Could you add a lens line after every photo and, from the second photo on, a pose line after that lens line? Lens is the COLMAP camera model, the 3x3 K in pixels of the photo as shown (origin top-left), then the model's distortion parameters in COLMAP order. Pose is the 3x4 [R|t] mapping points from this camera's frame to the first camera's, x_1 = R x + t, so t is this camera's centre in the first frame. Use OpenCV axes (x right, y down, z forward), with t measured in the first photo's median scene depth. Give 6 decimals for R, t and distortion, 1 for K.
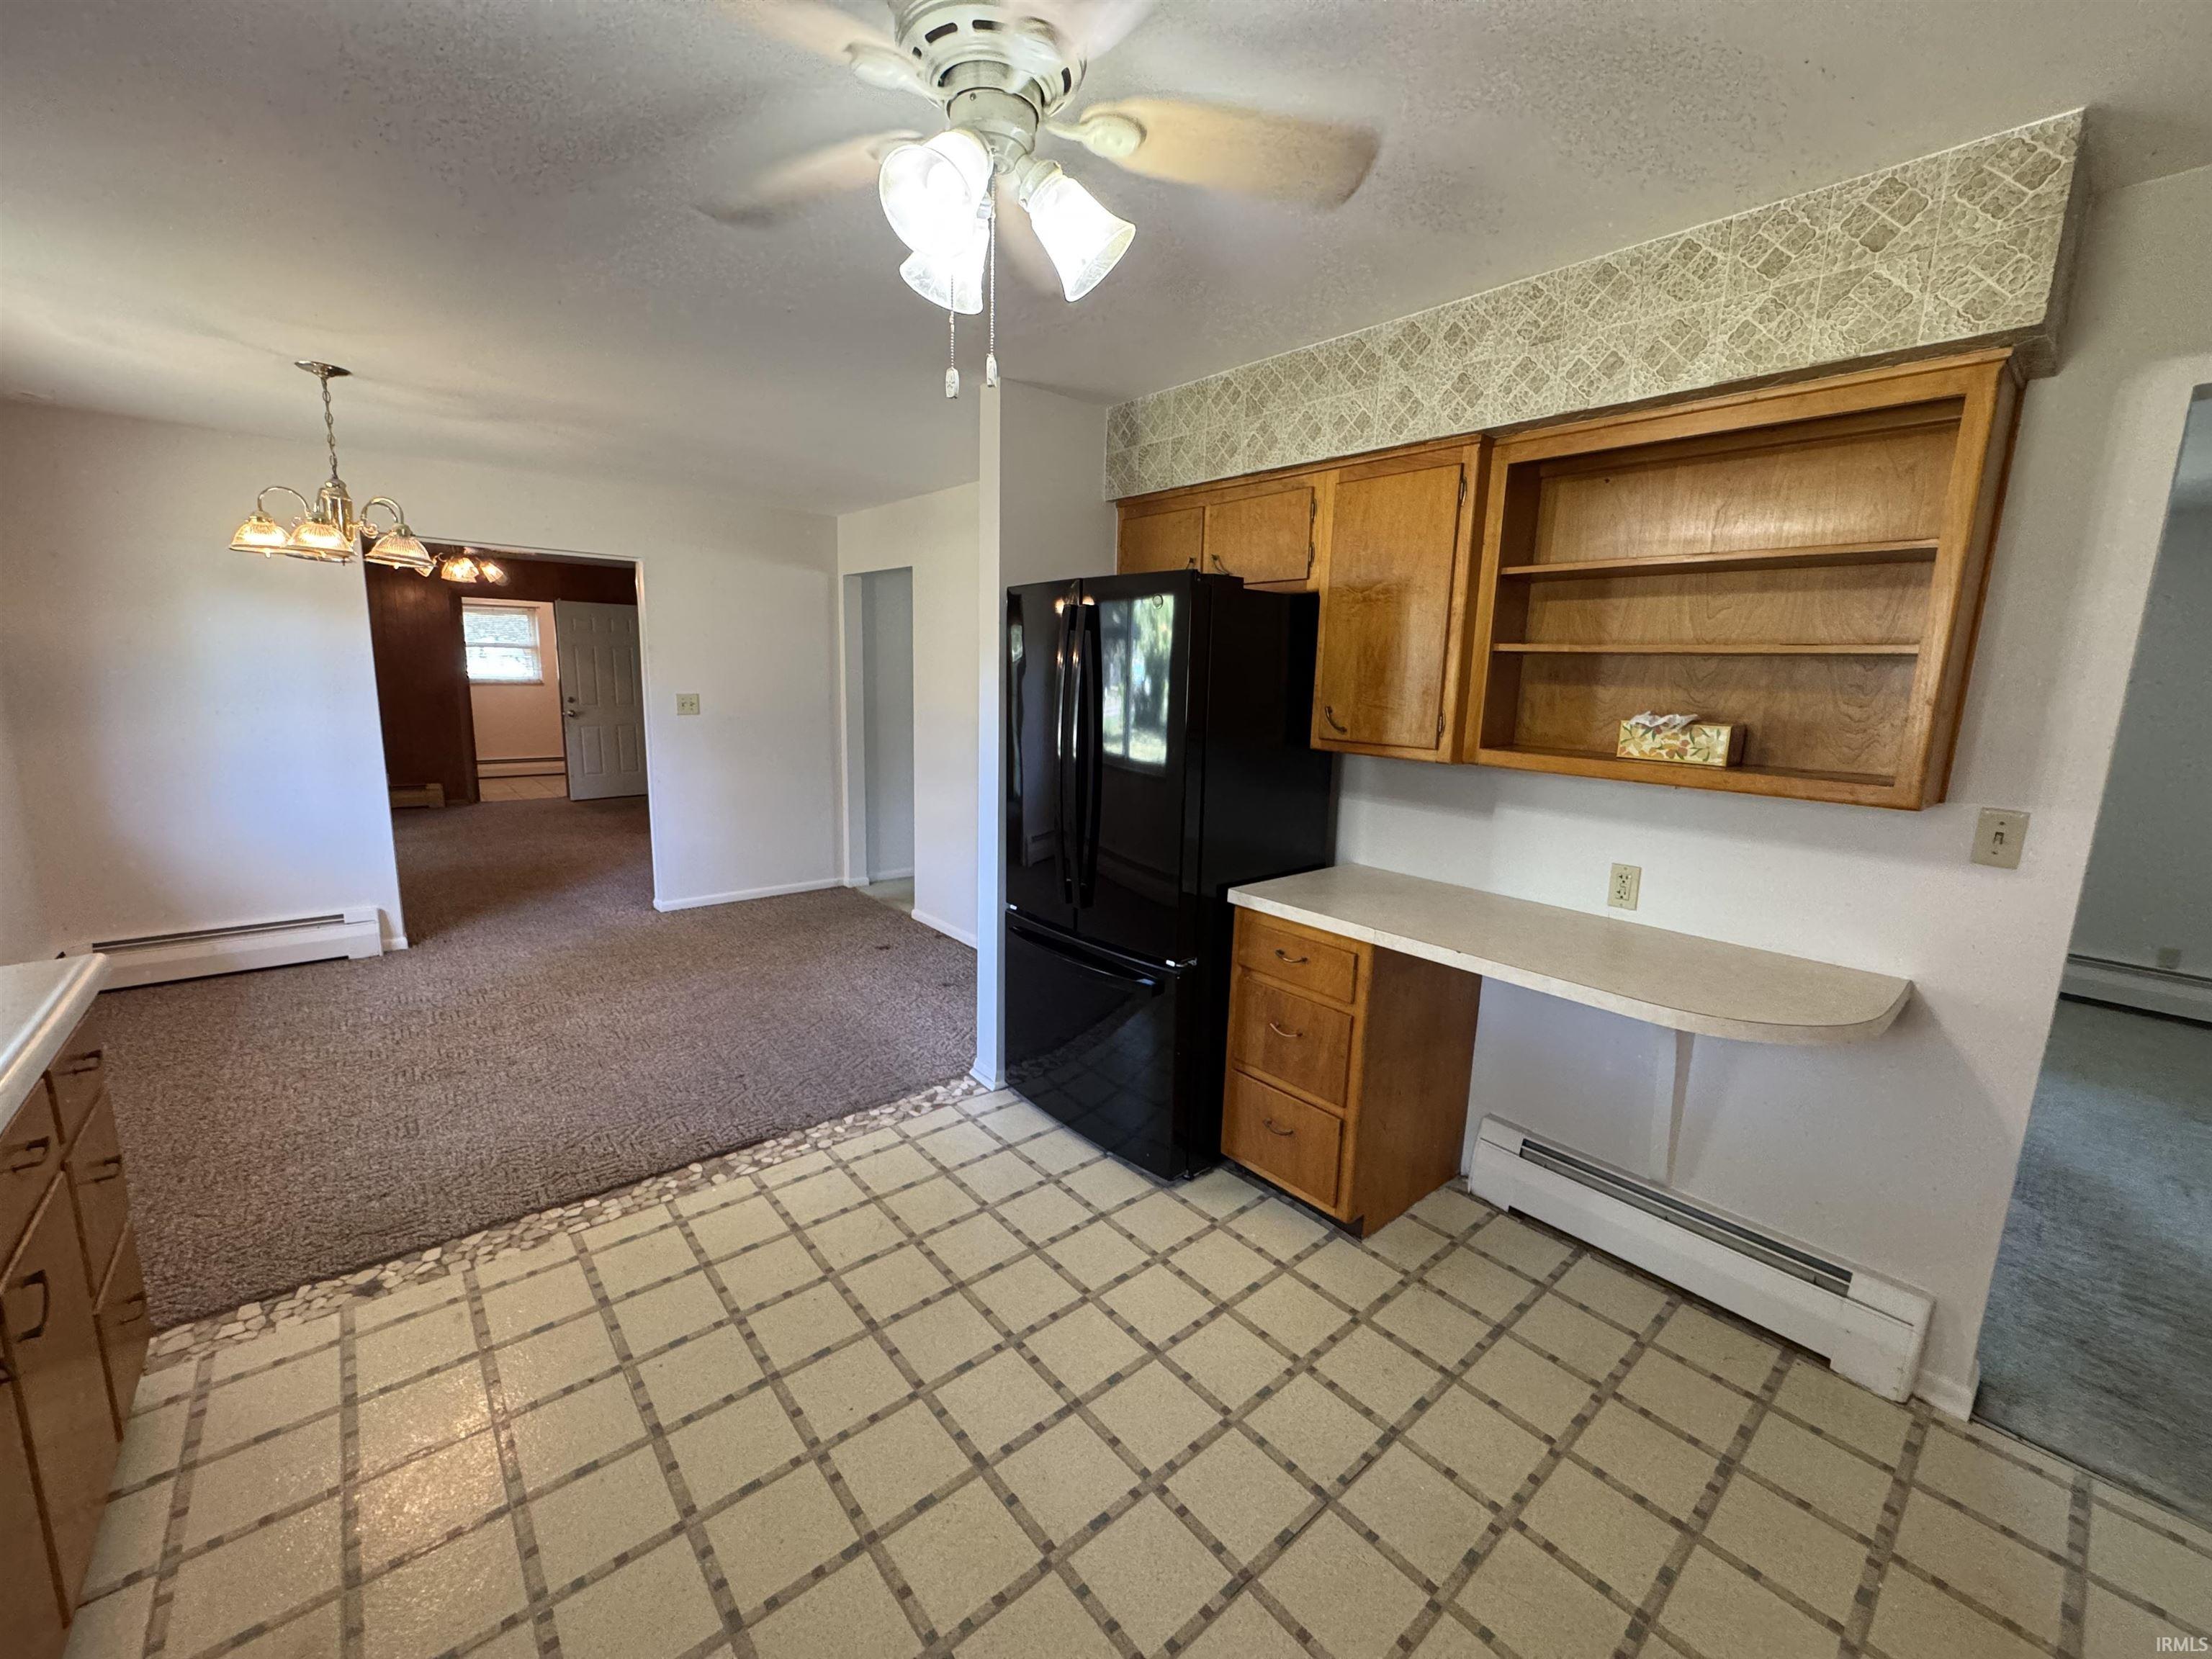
lens RADIAL K [[883.8, 0, 1099.7], [0, 883.8, 820.6], [0, 0, 1]] dist [0.001667, -0.000861]
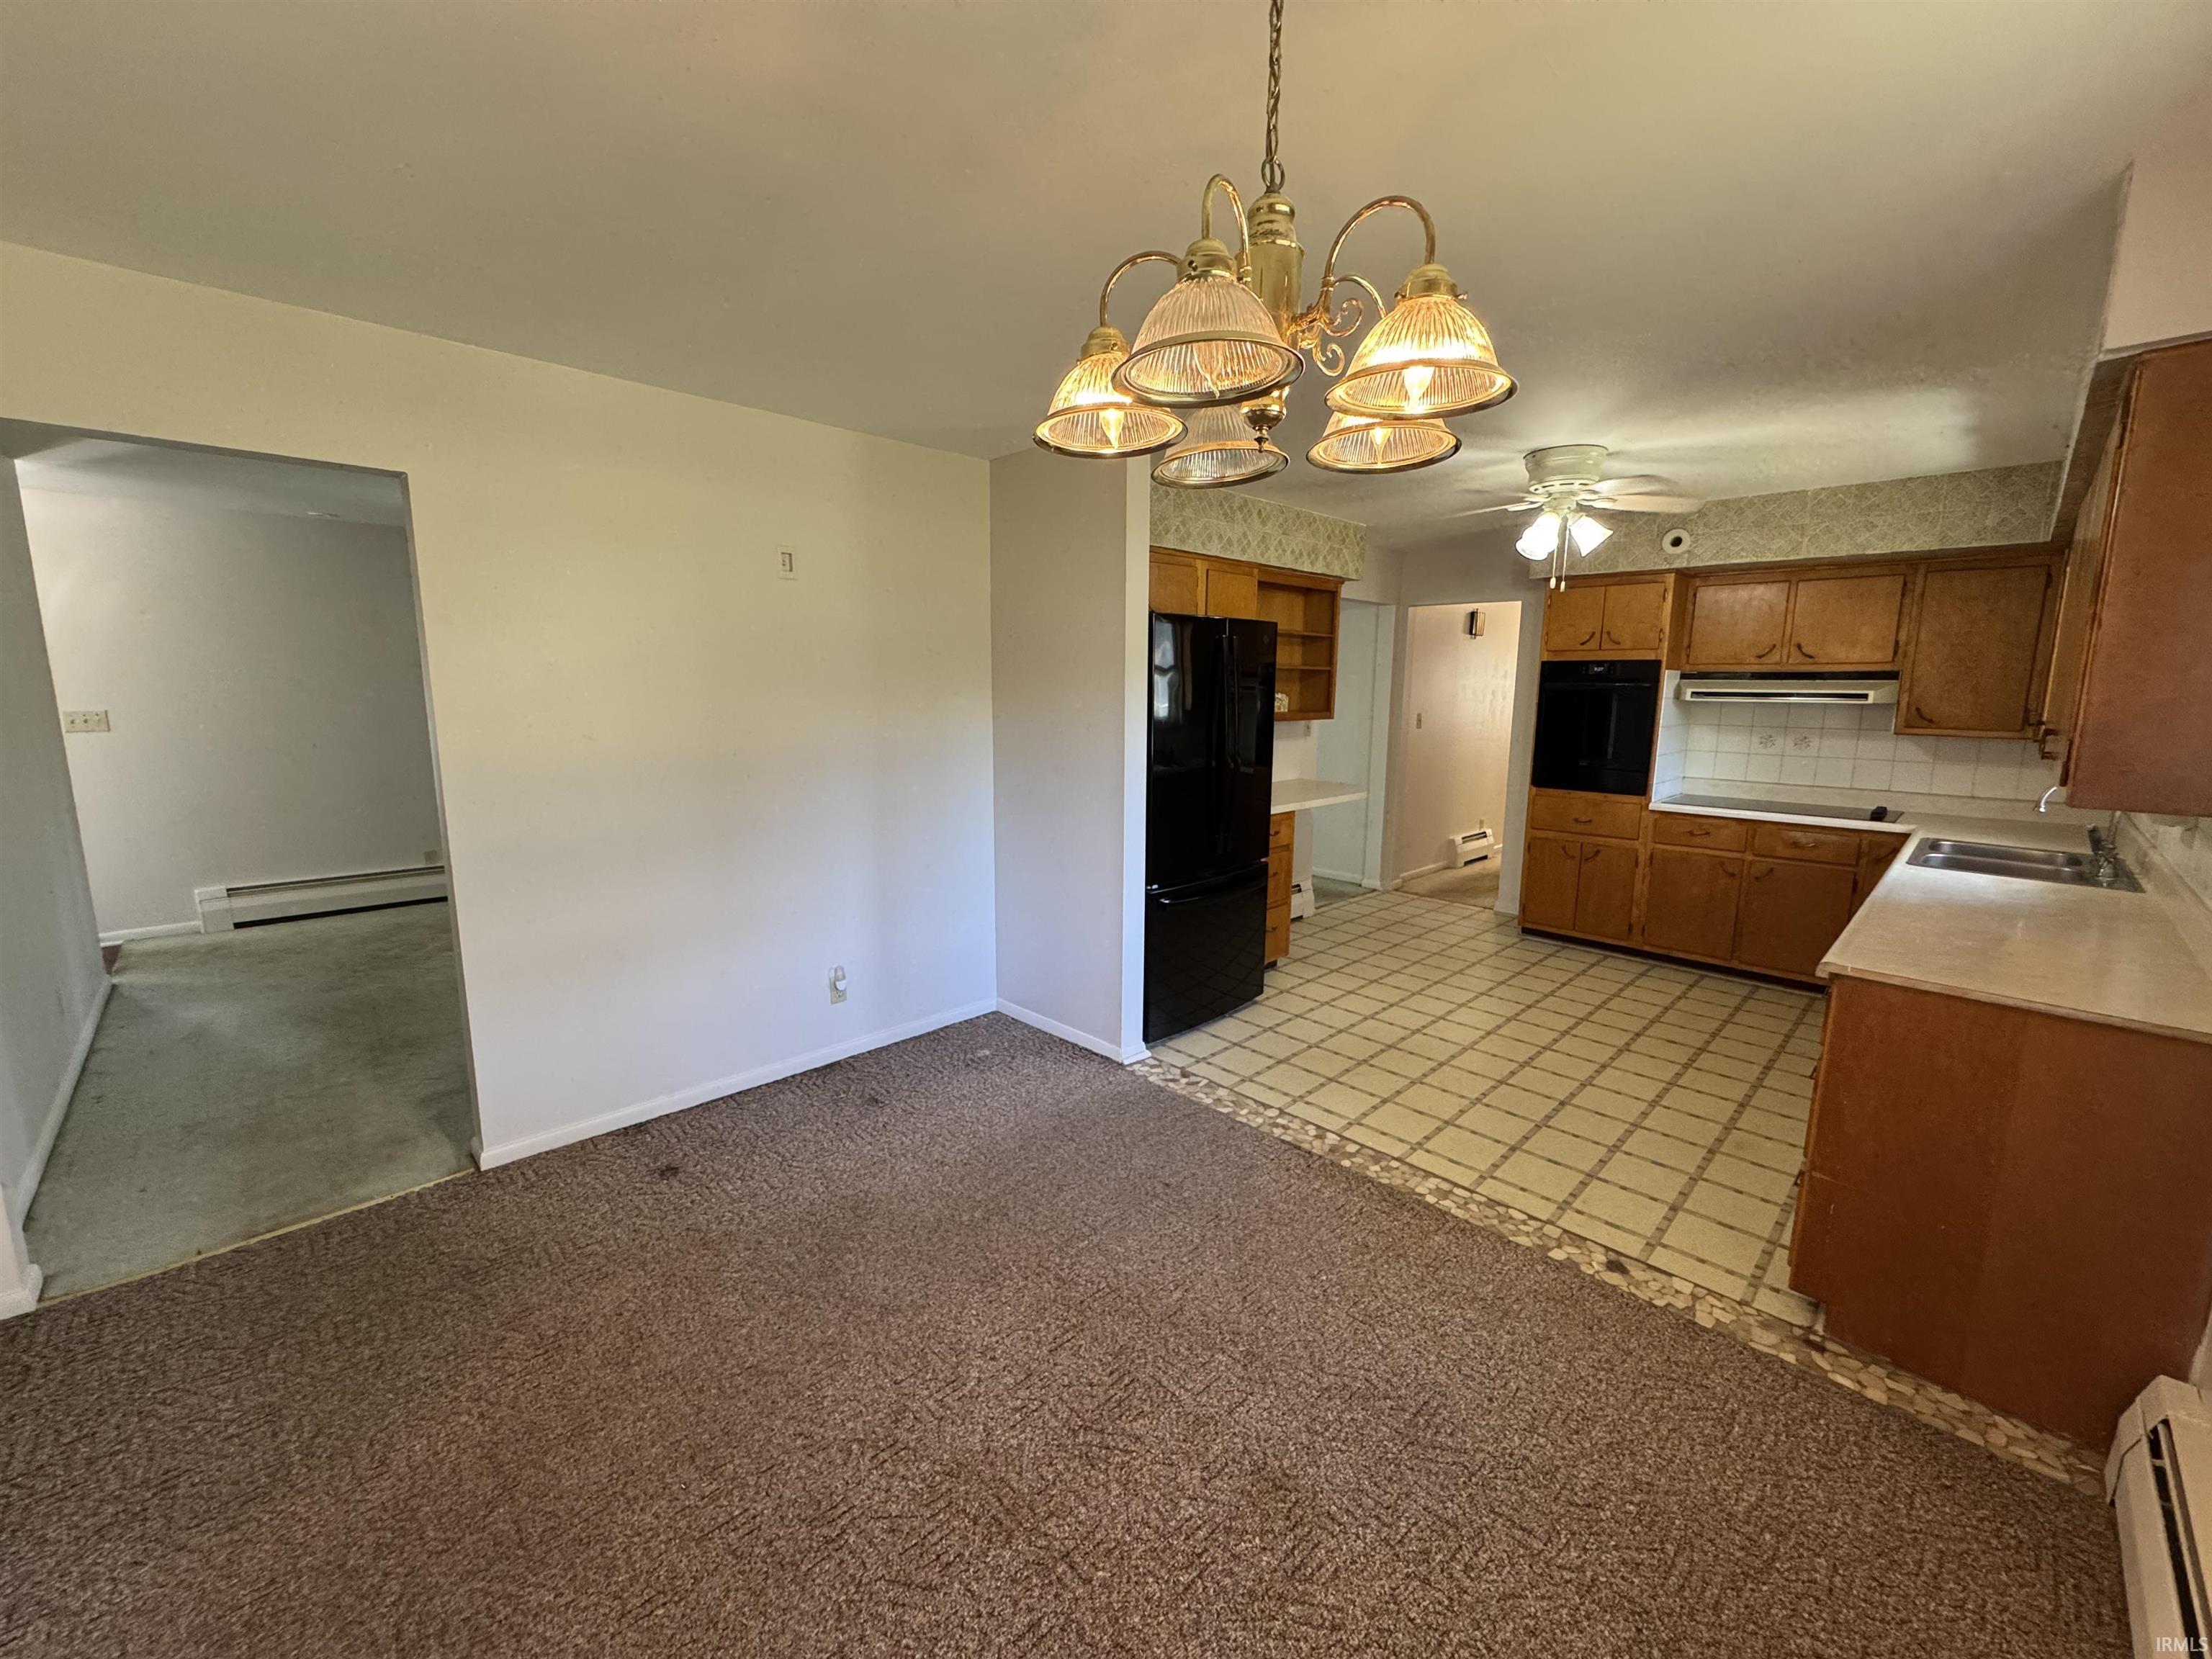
lens RADIAL K [[883.8, 0, 1109.4], [0, 883.8, 824.4], [0, 0, 1]] dist [0.001667, -0.000861]
pose [[-0.073648, -0.190326, 0.978955, -1.266220], [0.155710, 0.967387, 0.199791, -0.232949], [-0.985054, 0.167147, -0.041611, 1.138015]]
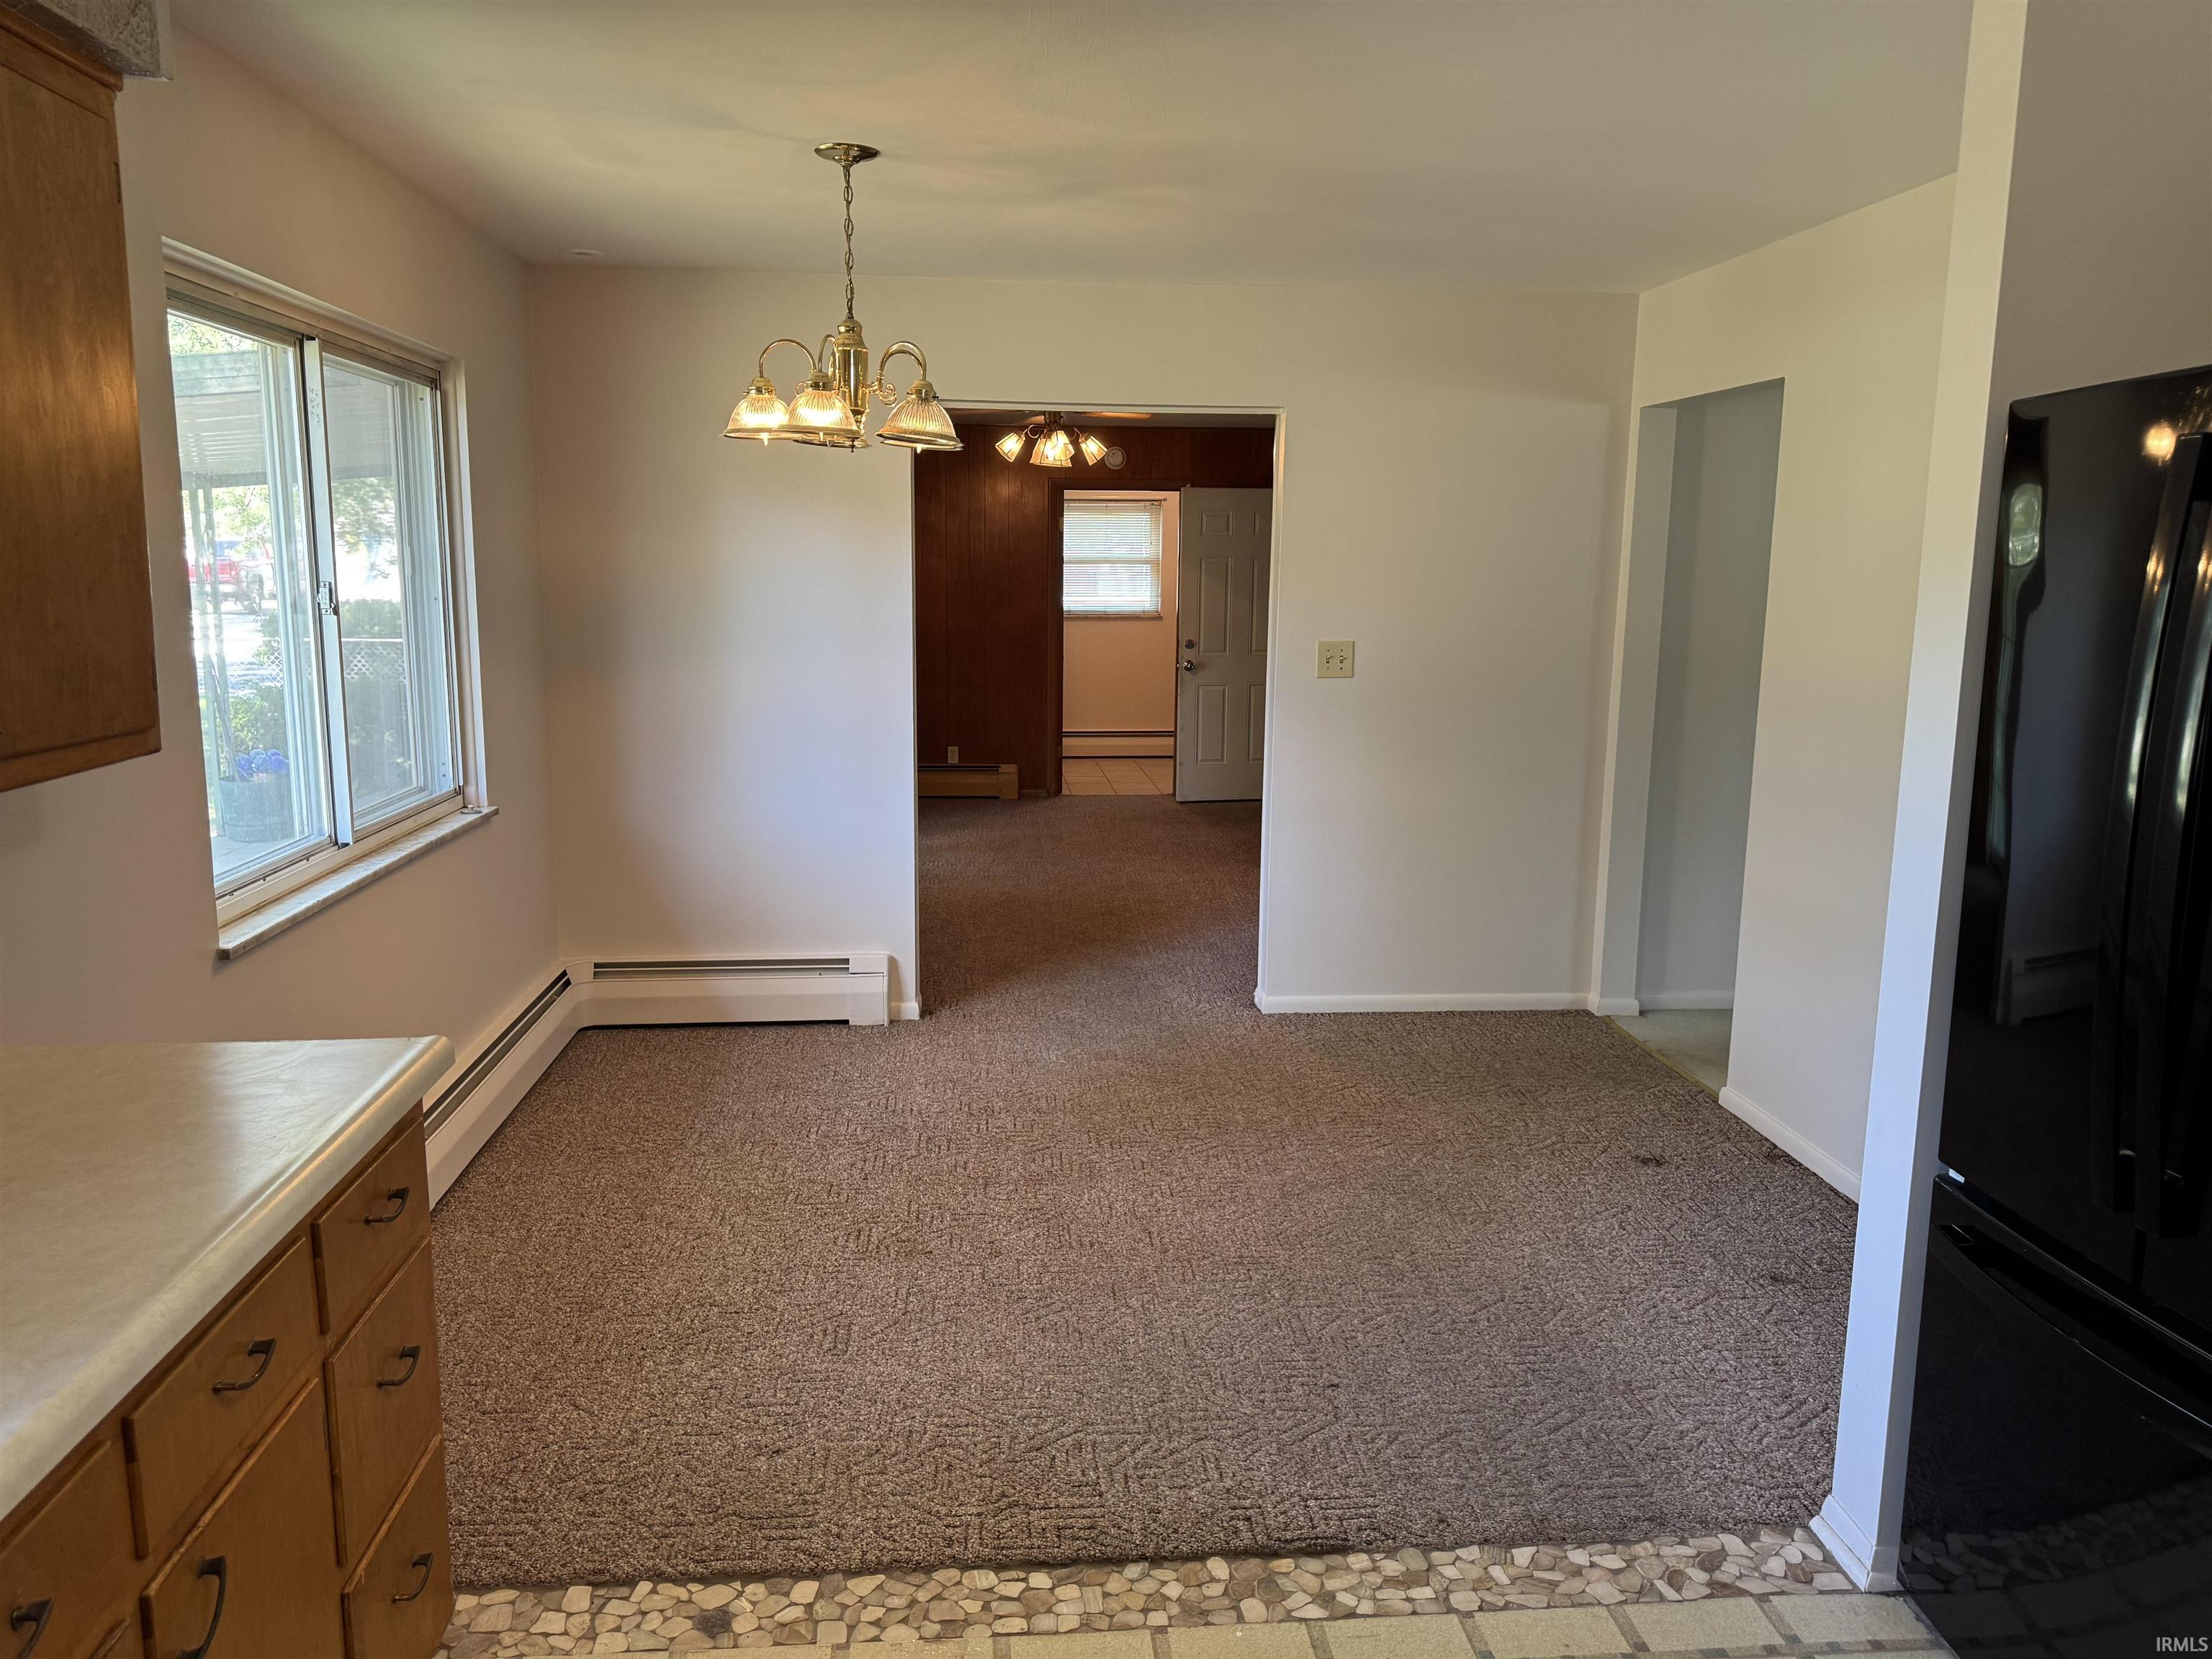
lens RADIAL K [[1550.0, 0, 1098.1], [0, 1550.0, 827.0], [0, 0, 1]] dist [0.050304, -0.059237]
pose [[0.816901, 0.076659, -0.571661, -0.021457], [-0.084557, 0.996337, 0.012777, -0.041639], [0.570546, 0.037901, 0.820391, 0.173019]]
